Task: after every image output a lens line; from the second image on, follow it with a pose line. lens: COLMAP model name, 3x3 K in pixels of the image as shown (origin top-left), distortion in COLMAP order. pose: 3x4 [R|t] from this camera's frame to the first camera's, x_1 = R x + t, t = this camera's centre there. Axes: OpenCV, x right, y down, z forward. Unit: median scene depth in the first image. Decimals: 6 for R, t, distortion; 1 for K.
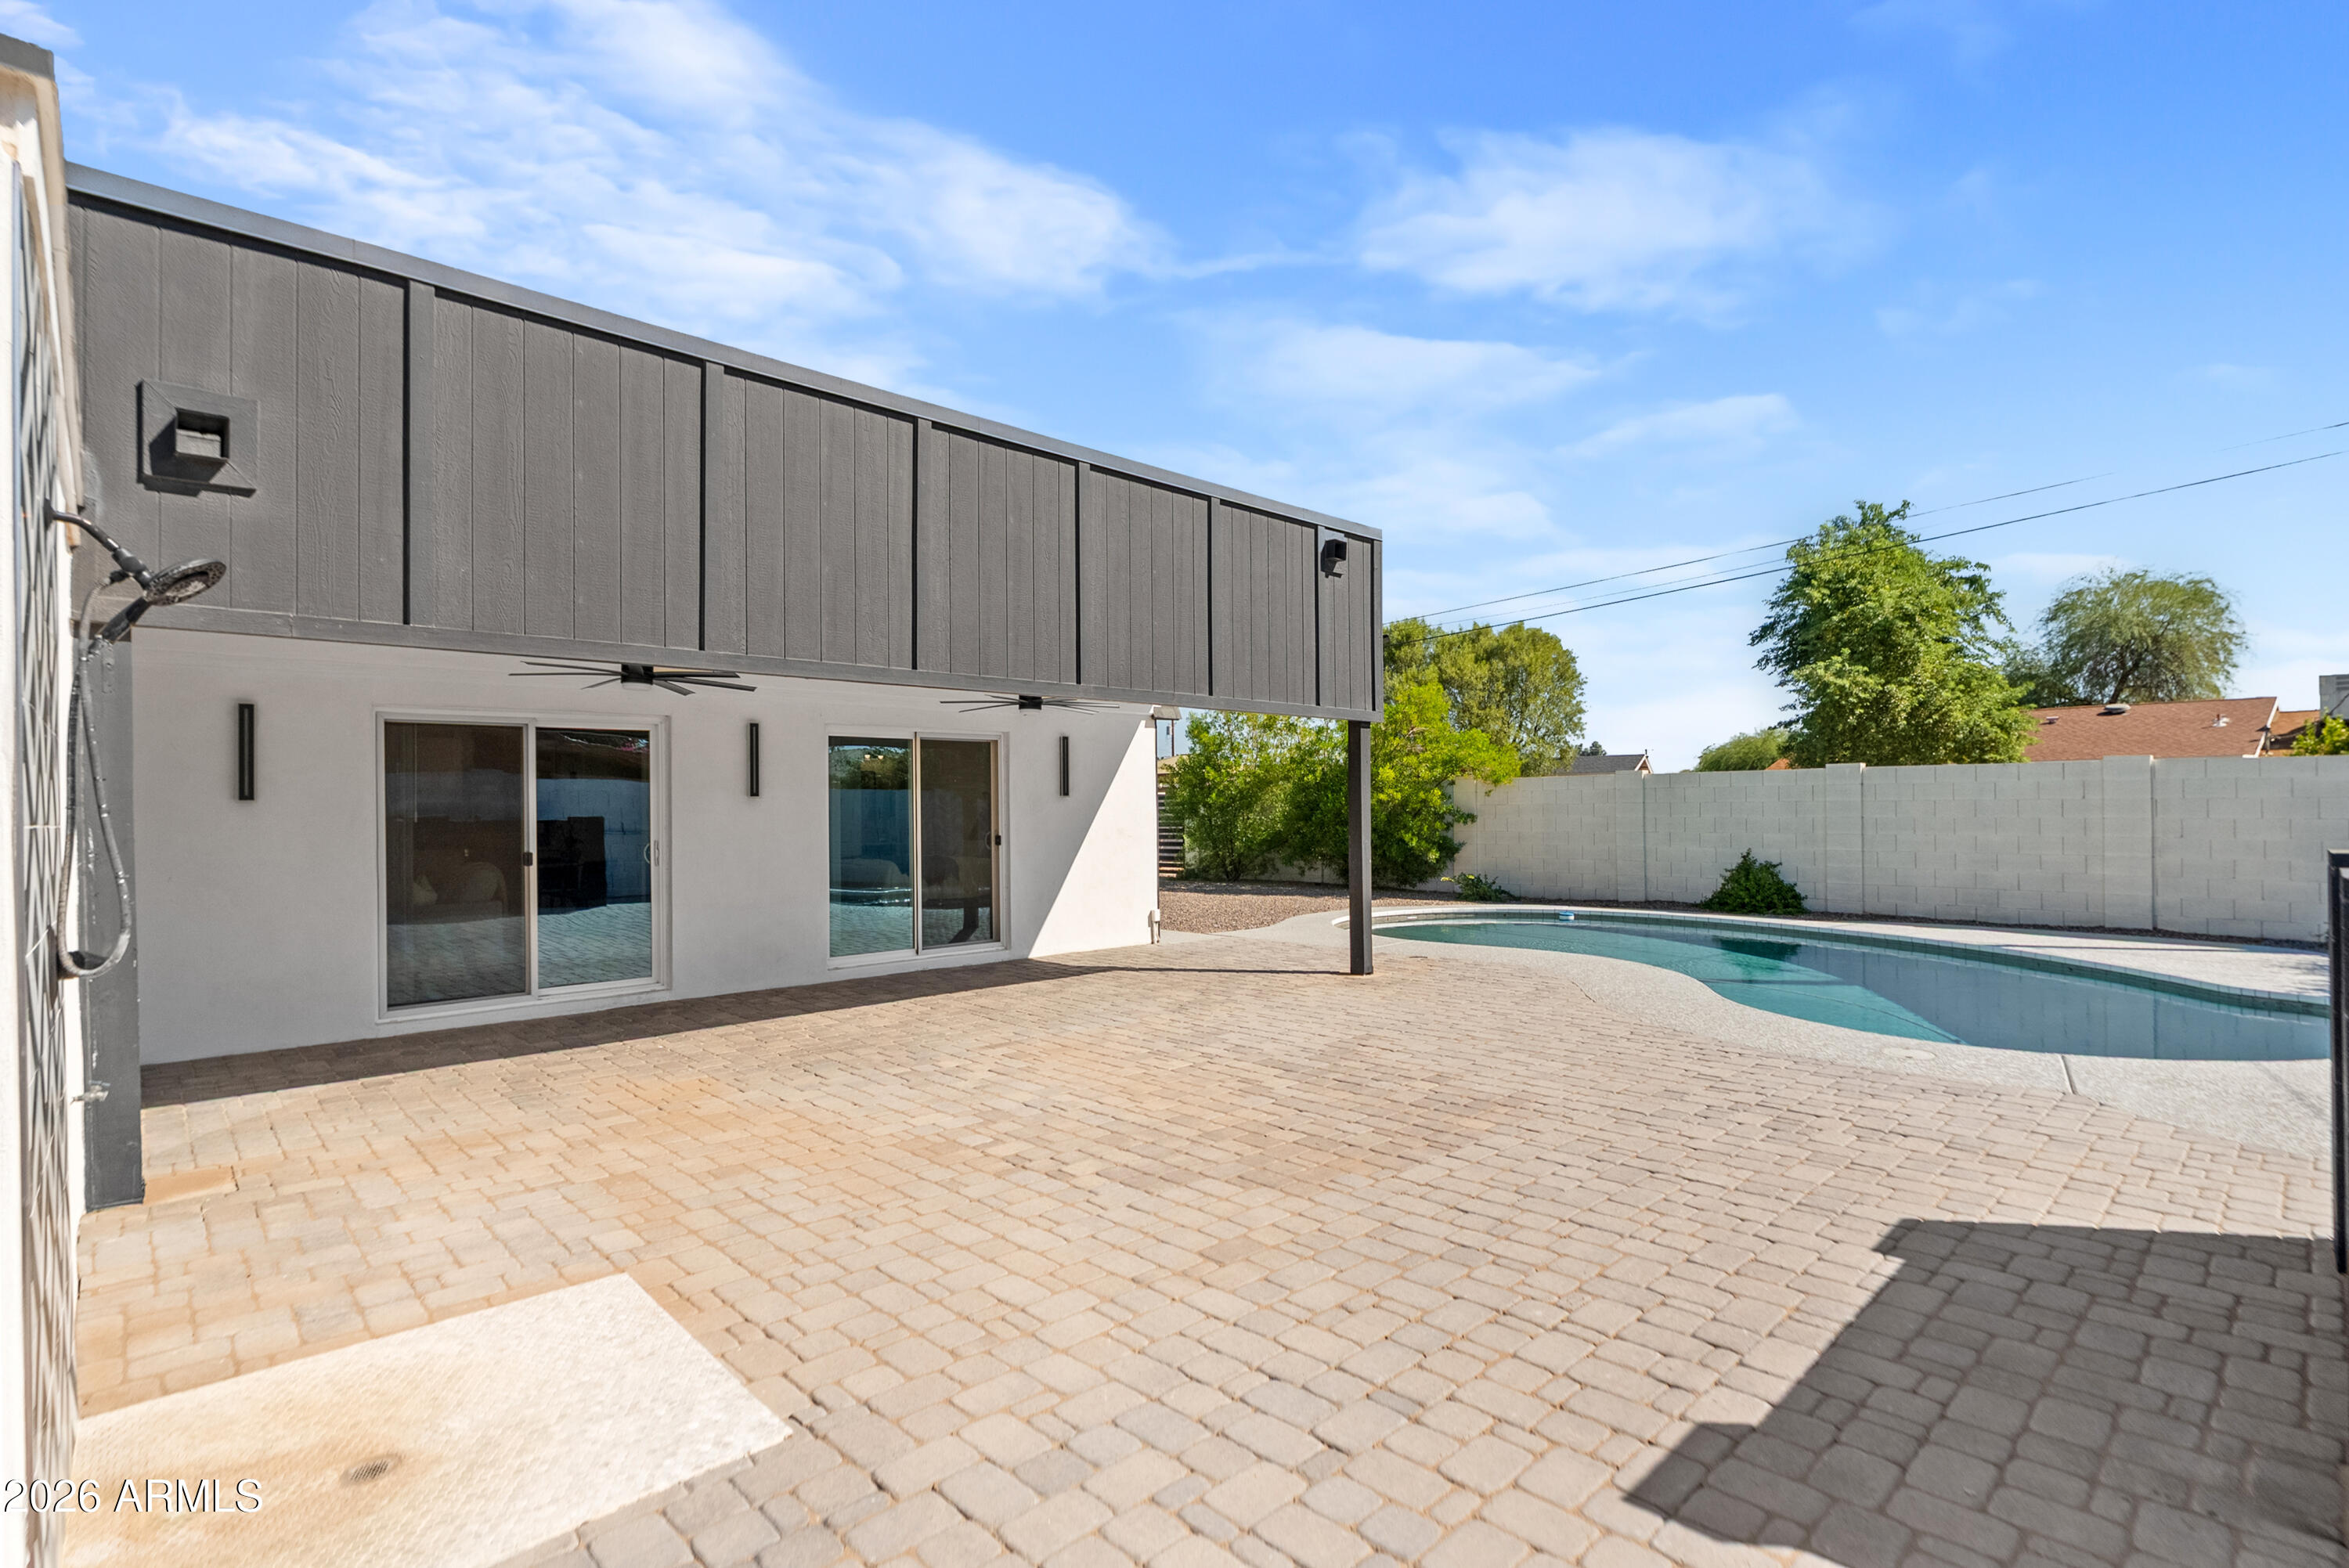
lens RADIAL K [[1112.7, 0, 1182.3], [0, 1112.7, 789.8], [0, 0, 1]] dist [0.000409, 0.001227]
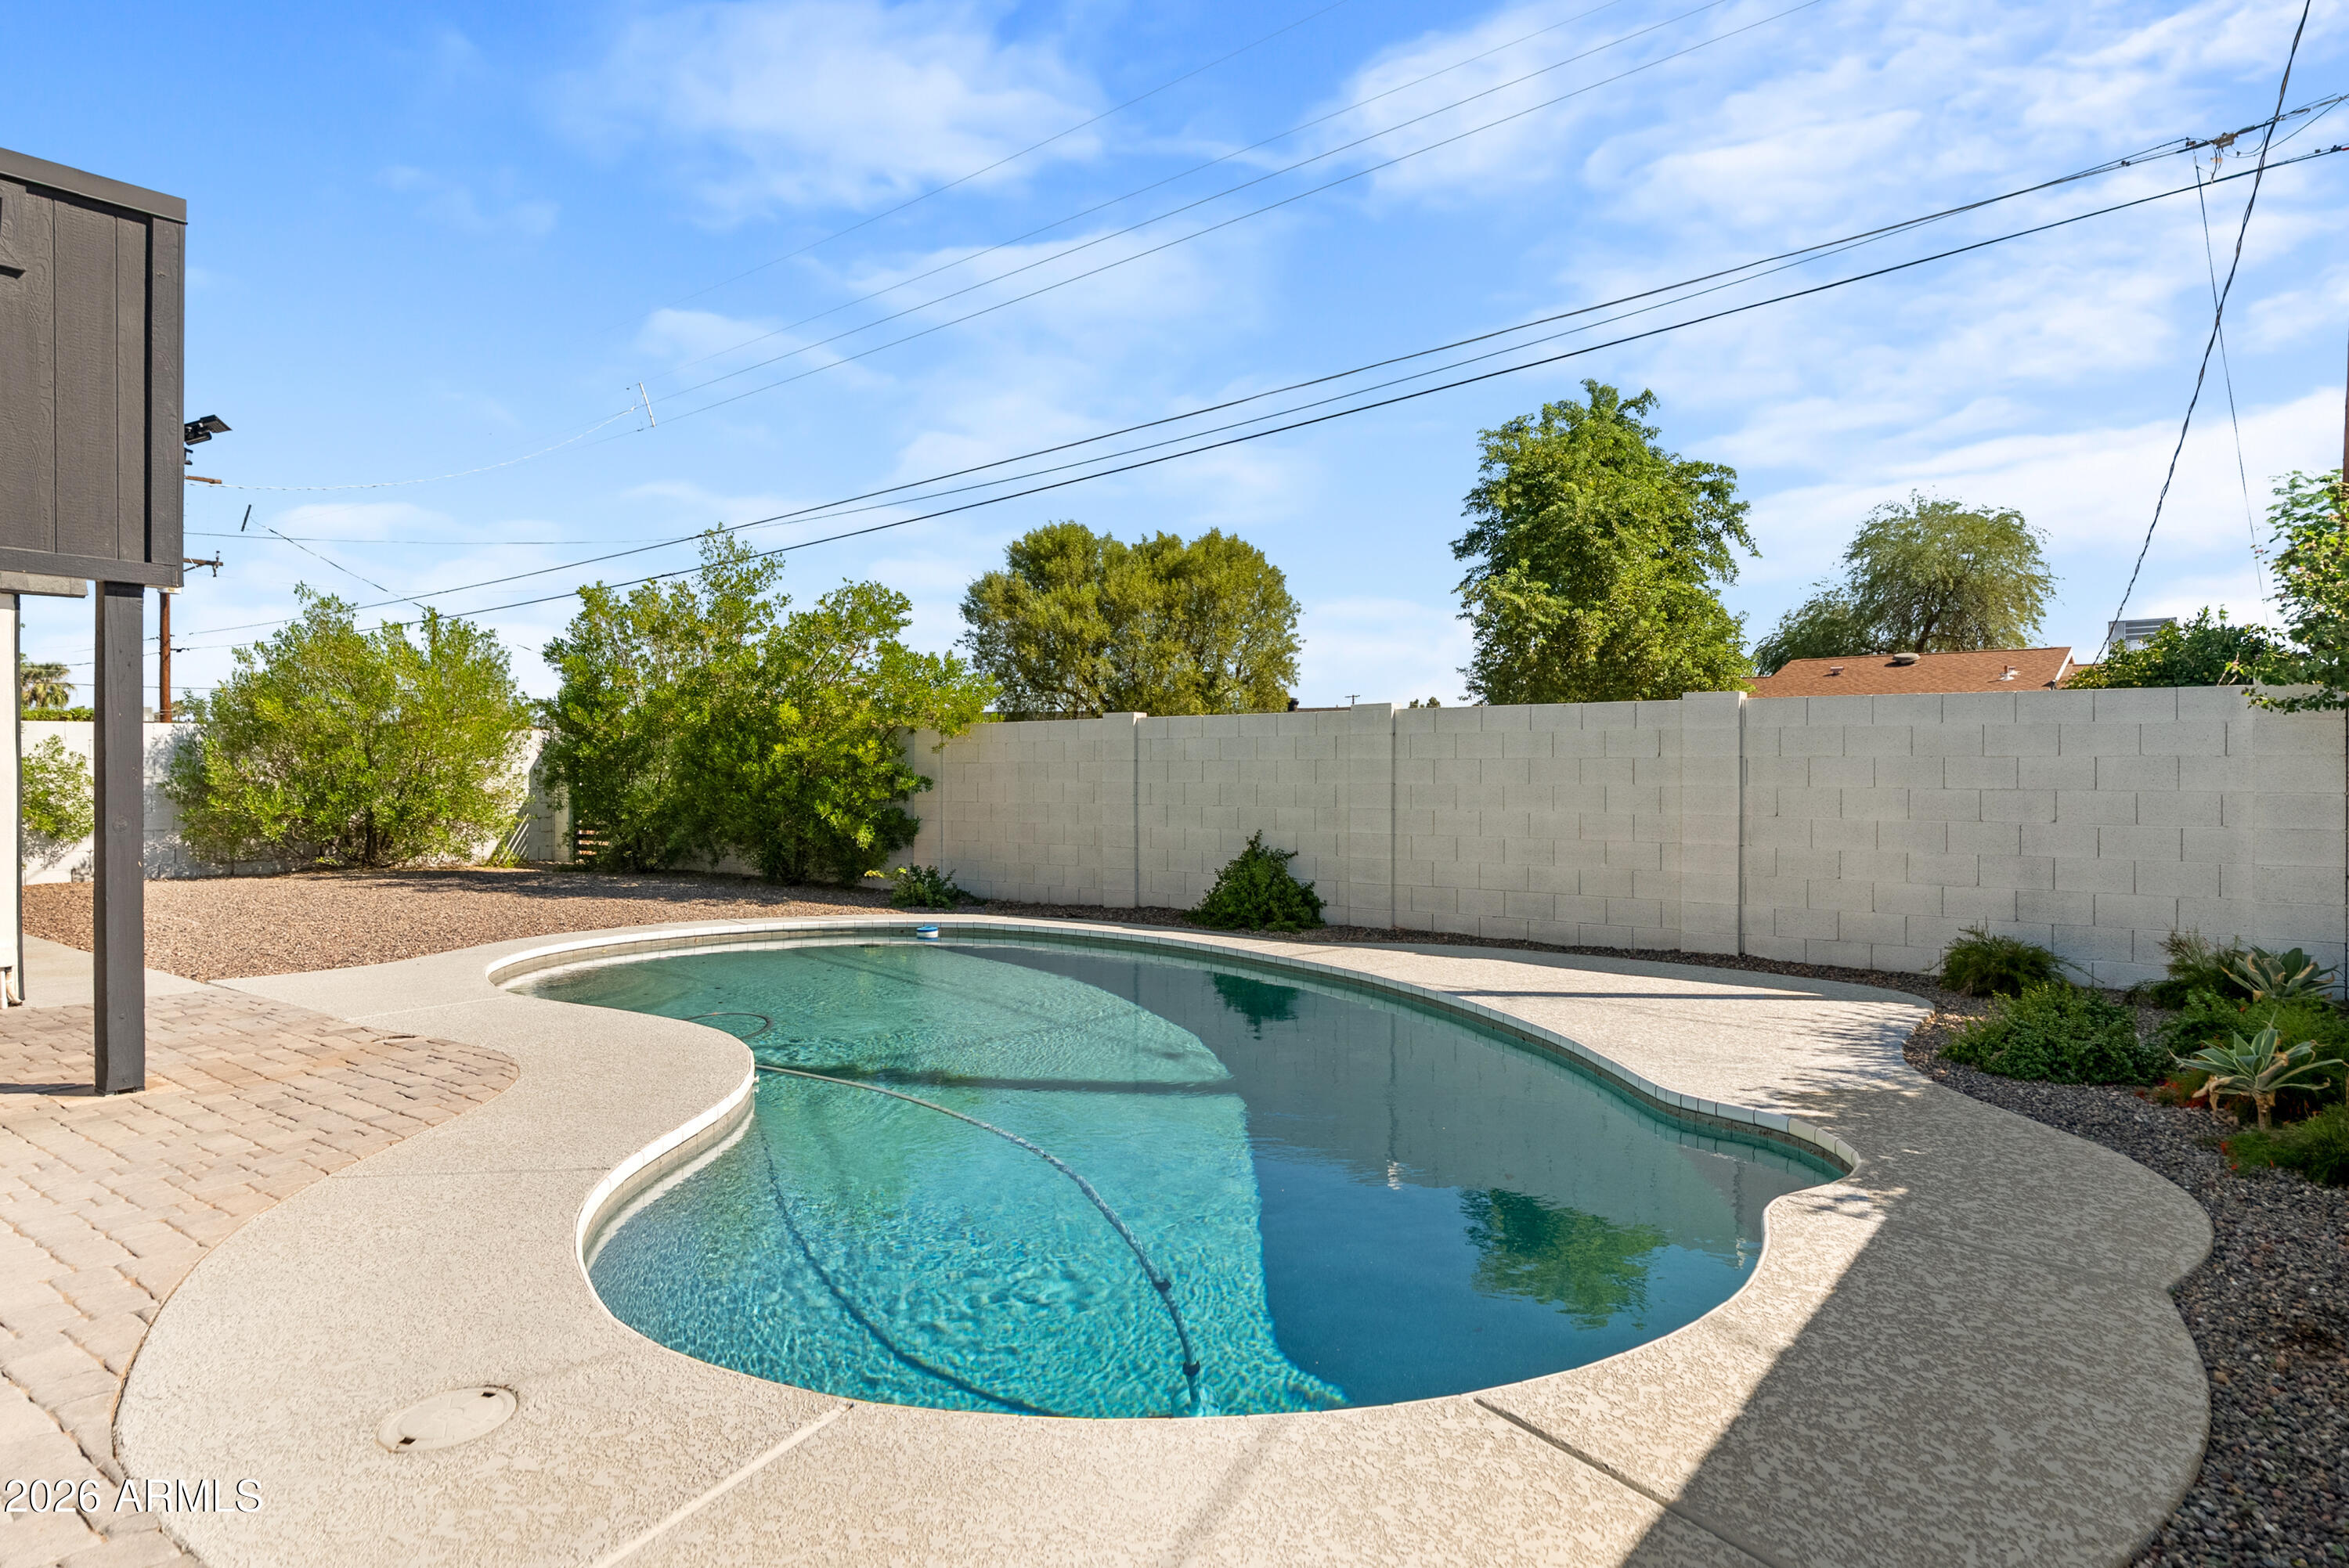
lens RADIAL K [[1309.9, 0, 1174.5], [0, 1309.9, 784.0], [0, 0, 1]] dist [-0.006297, 0.000014]
pose [[0.989350, 0.004826, 0.145476, 0.217995], [-0.008567, 0.999648, 0.025099, 0.003583], [-0.145304, -0.026078, 0.989043, 0.144730]]
